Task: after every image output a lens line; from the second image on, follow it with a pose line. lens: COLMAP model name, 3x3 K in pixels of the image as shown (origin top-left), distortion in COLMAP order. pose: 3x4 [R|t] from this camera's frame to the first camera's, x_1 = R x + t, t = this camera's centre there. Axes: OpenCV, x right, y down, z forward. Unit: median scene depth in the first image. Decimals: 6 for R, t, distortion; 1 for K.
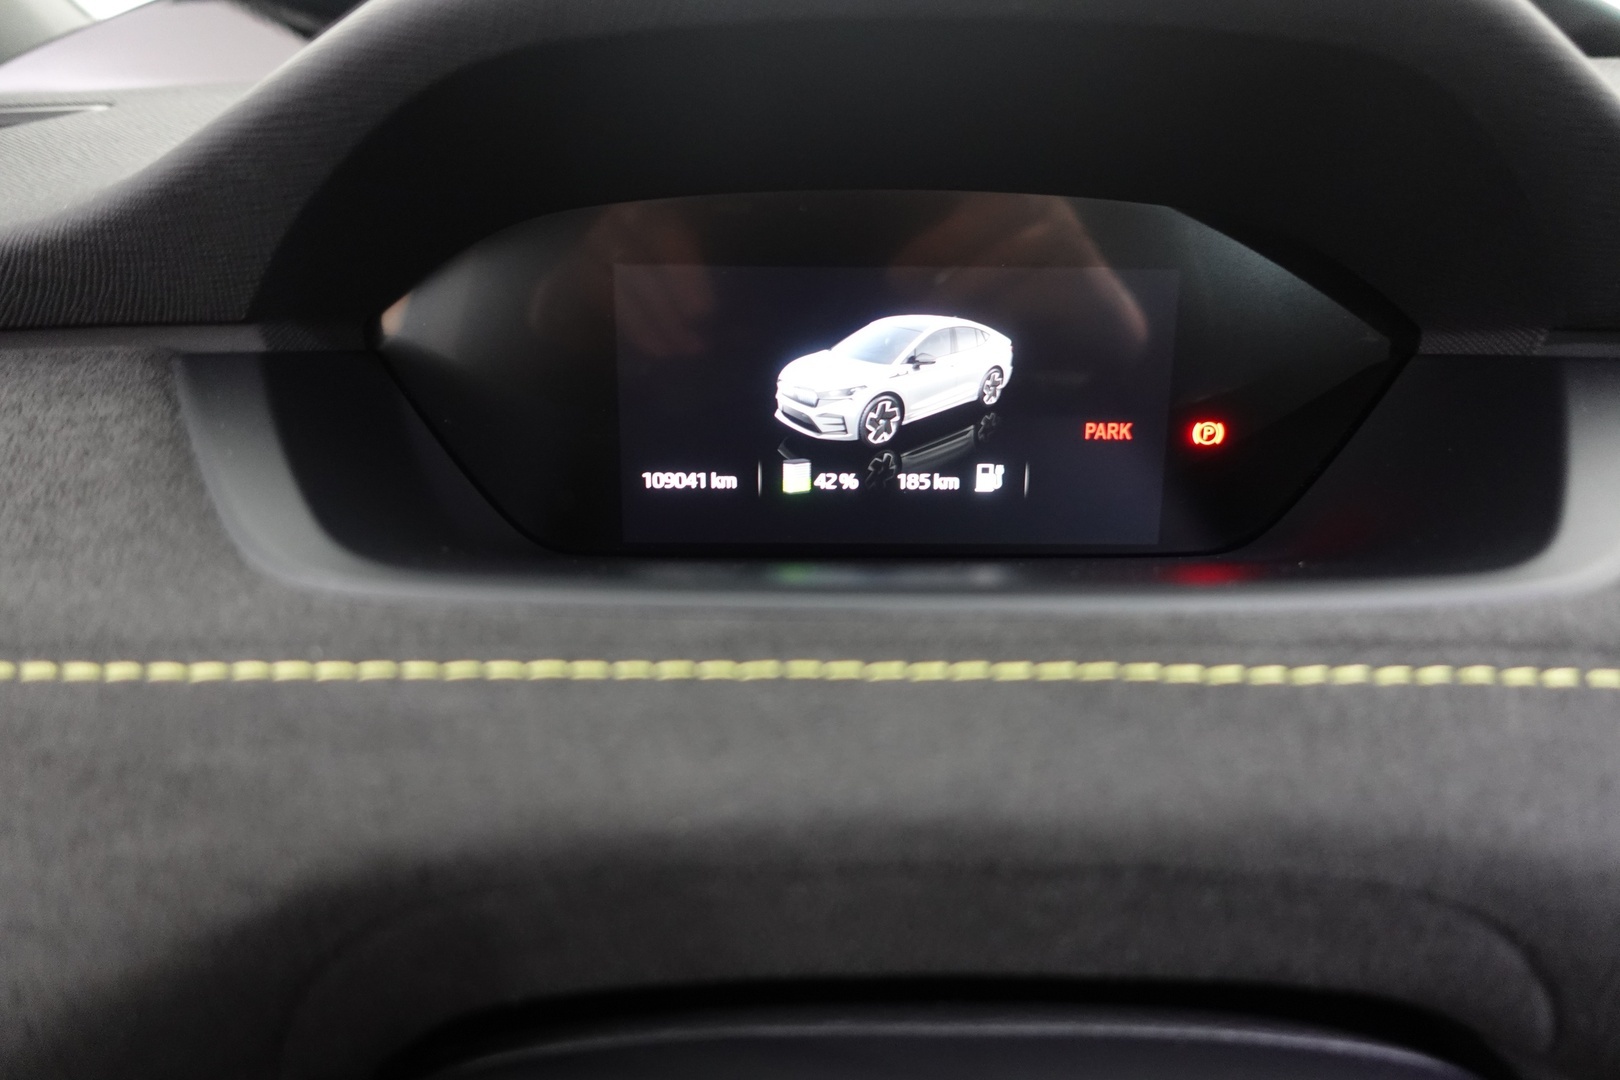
lens RADIAL K [[1127.5, 0, 810.0], [0, 1127.5, 540.0], [0, 0, 1]] dist [0.001213, -0.027304]
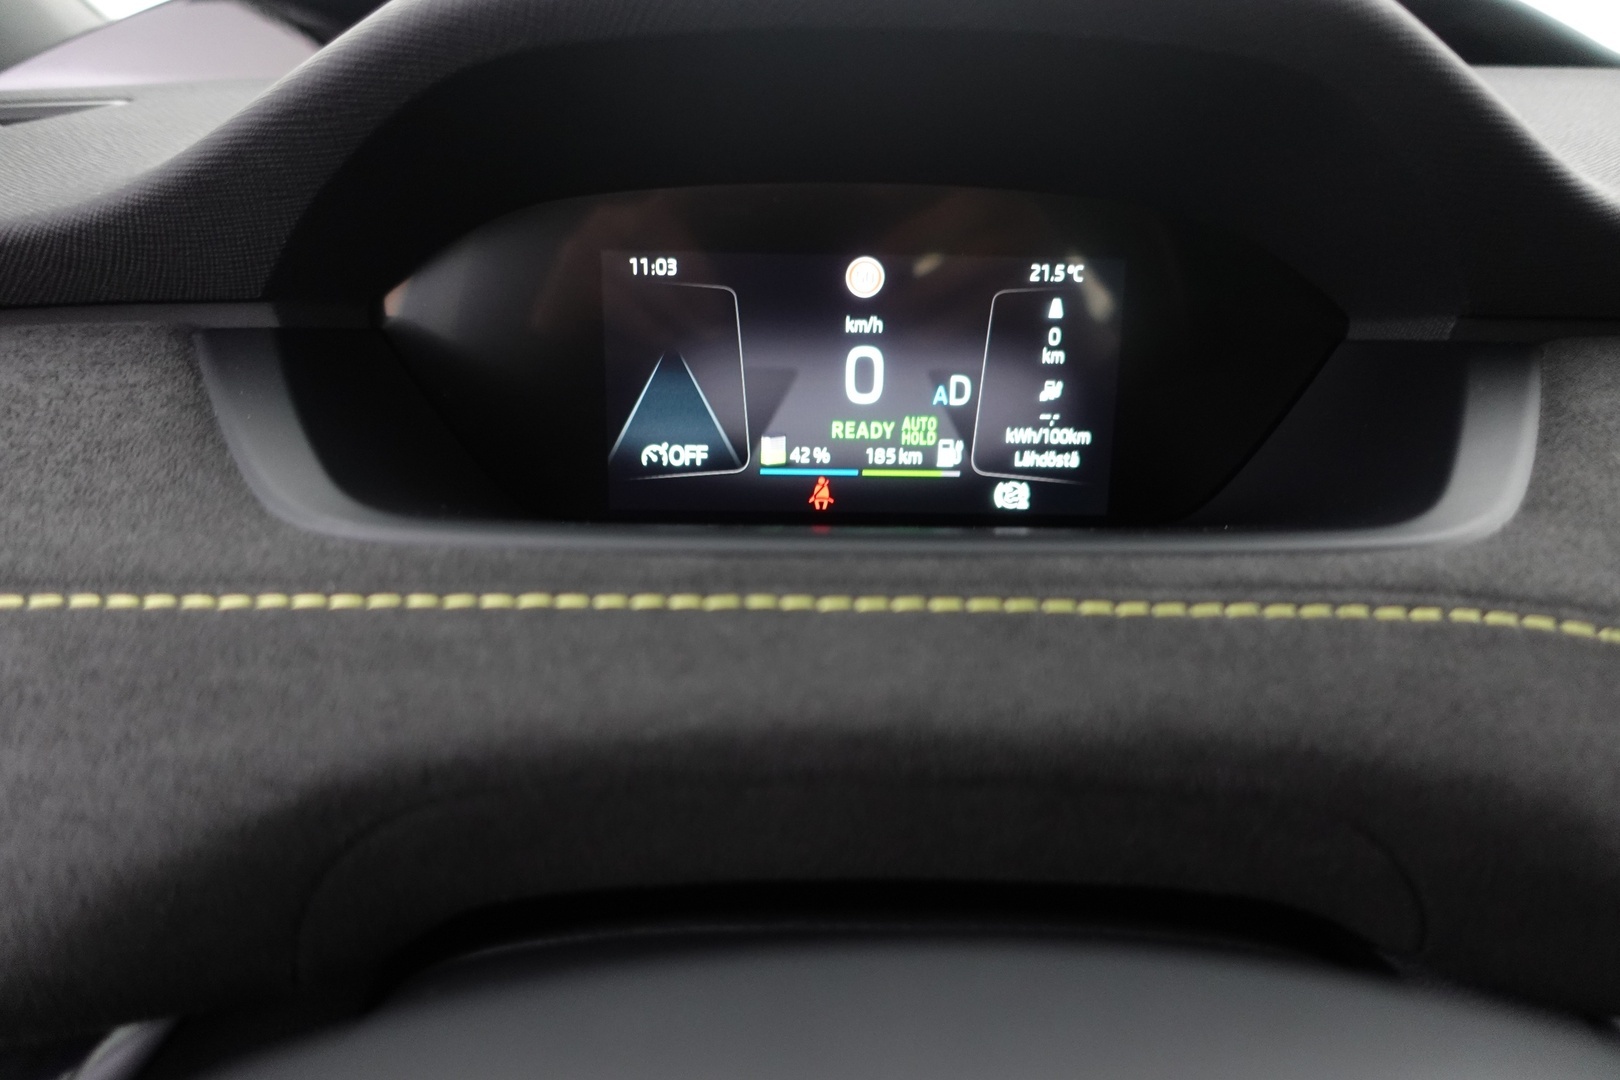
lens RADIAL K [[1111.3, 0, 810.0], [0, 1111.3, 540.0], [0, 0, 1]] dist [0.001655, -0.041742]
pose [[0.999949, 0.006076, 0.008125, 0.030149], [-0.006129, 0.999961, 0.006434, 0.038352], [-0.008086, -0.006483, 0.999946, -0.105109]]
